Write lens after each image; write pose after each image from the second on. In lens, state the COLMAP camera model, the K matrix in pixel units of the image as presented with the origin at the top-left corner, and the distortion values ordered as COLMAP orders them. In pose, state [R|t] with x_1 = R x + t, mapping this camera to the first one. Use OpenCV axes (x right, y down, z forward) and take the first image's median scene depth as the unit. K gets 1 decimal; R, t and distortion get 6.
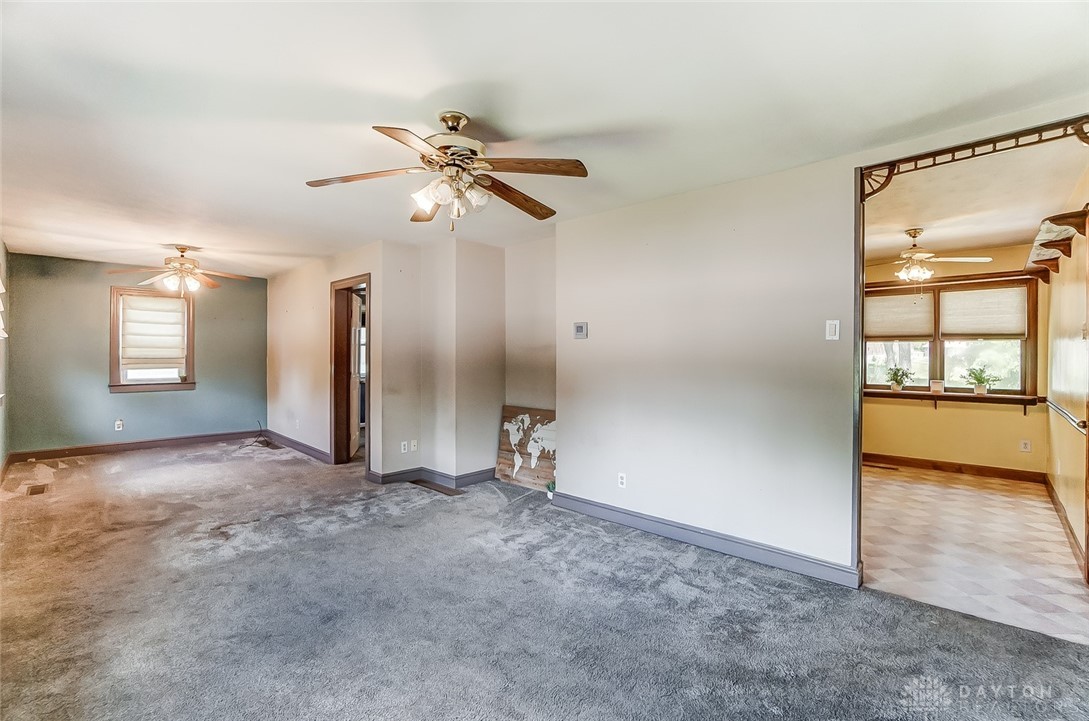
lens RADIAL K [[477.7, 0, 544.7], [0, 477.7, 354.0], [0, 0, 1]] dist [-0.039487, 0.000762]
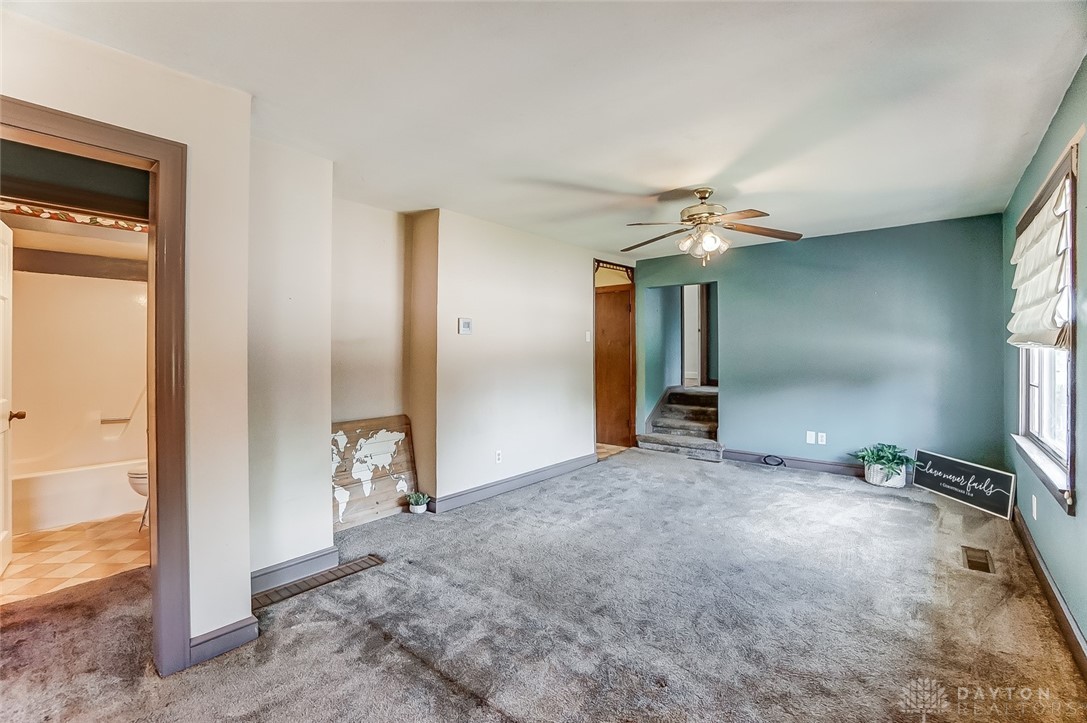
lens RADIAL K [[476.8, 0, 540.7], [0, 476.8, 356.5], [0, 0, 1]] dist [-0.039487, 0.000762]
pose [[-0.051726, -0.015287, 0.998544, -0.806366], [-0.000106, 0.999883, 0.015302, 0.001340], [-0.998661, 0.000686, -0.051721, 0.762985]]
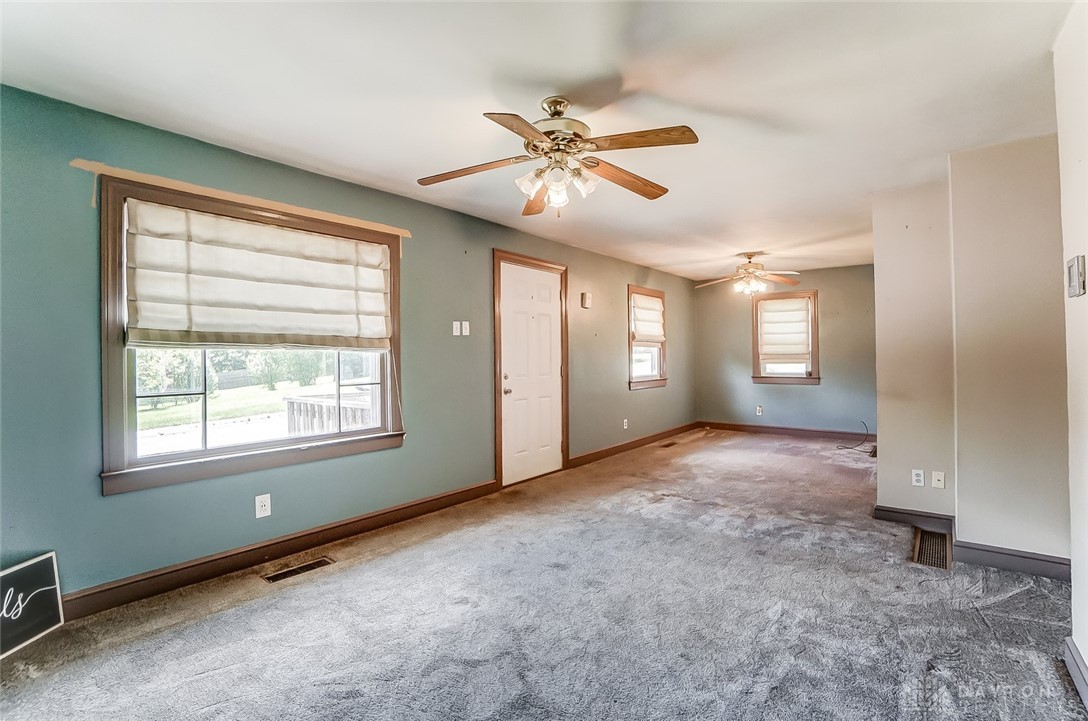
lens RADIAL K [[510.1, 0, 547.2], [0, 510.1, 349.6], [0, 0, 1]] dist [-0.018020, 0.000793]
pose [[0.103914, -0.016902, -0.994443, 0.409375], [0.011446, 0.999810, -0.015797, 0.014700], [0.994520, -0.009741, 0.104087, 0.411194]]
